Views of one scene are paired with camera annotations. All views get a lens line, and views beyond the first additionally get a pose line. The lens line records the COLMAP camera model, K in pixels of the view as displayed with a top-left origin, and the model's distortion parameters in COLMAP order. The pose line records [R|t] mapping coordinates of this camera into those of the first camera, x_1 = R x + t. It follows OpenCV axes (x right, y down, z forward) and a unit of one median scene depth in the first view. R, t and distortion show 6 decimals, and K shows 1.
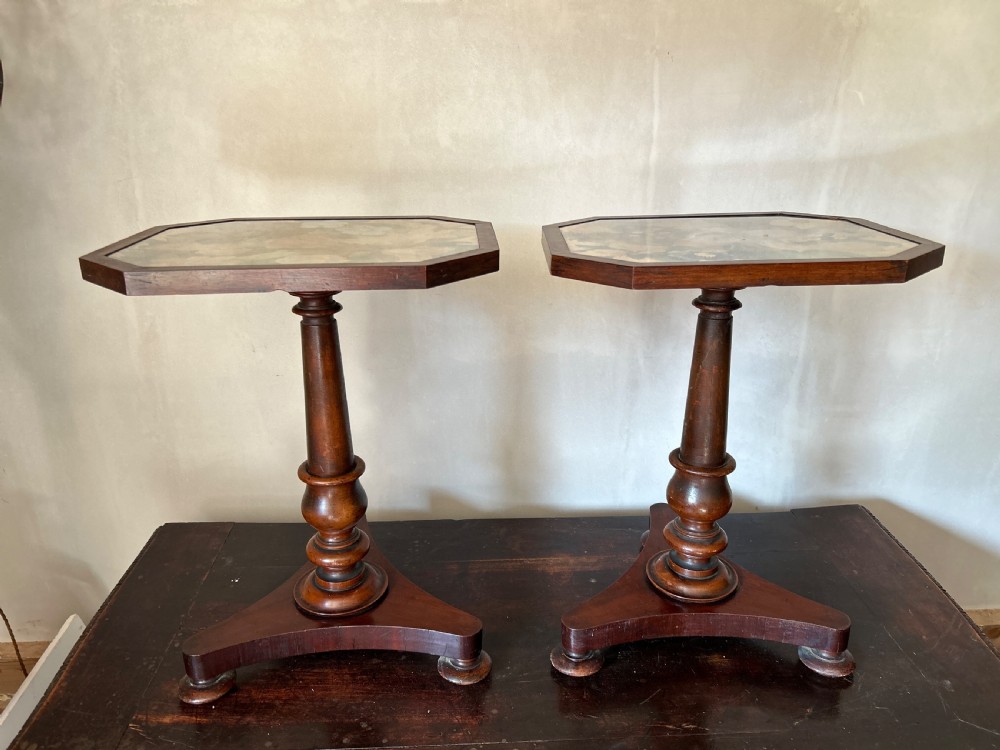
lens RADIAL K [[759.0, 0, 499.3], [0, 759.0, 378.0], [0, 0, 1]] dist [0.017564, -0.023841]
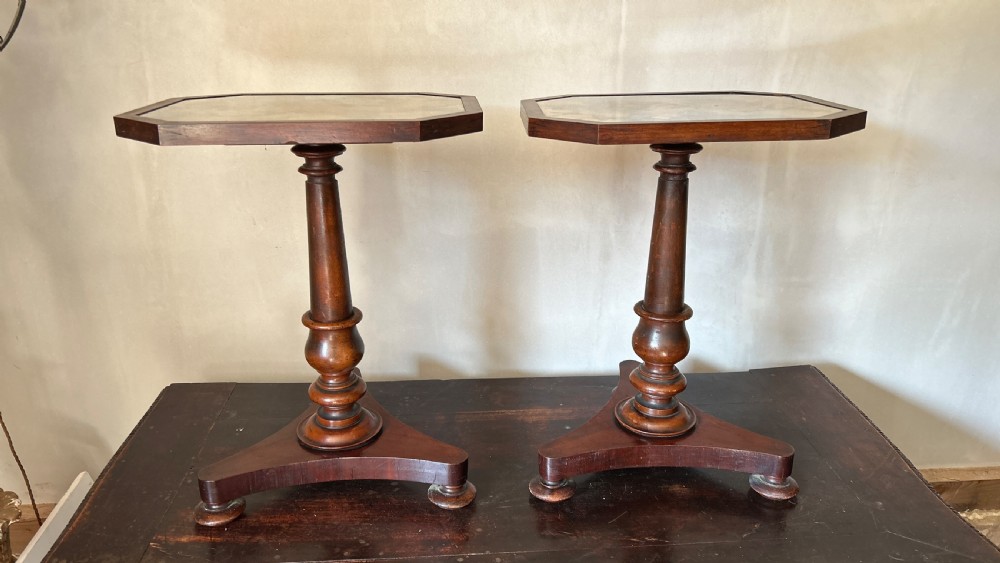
lens RADIAL K [[754.8, 0, 500.0], [0, 754.8, 281.5], [0, 0, 1]] dist [0.008164, -0.000897]
pose [[0.999672, -0.001798, 0.025530, -0.002848], [0.001974, 0.999974, -0.006867, 0.073602], [-0.025517, 0.006915, 0.999650, -0.108151]]
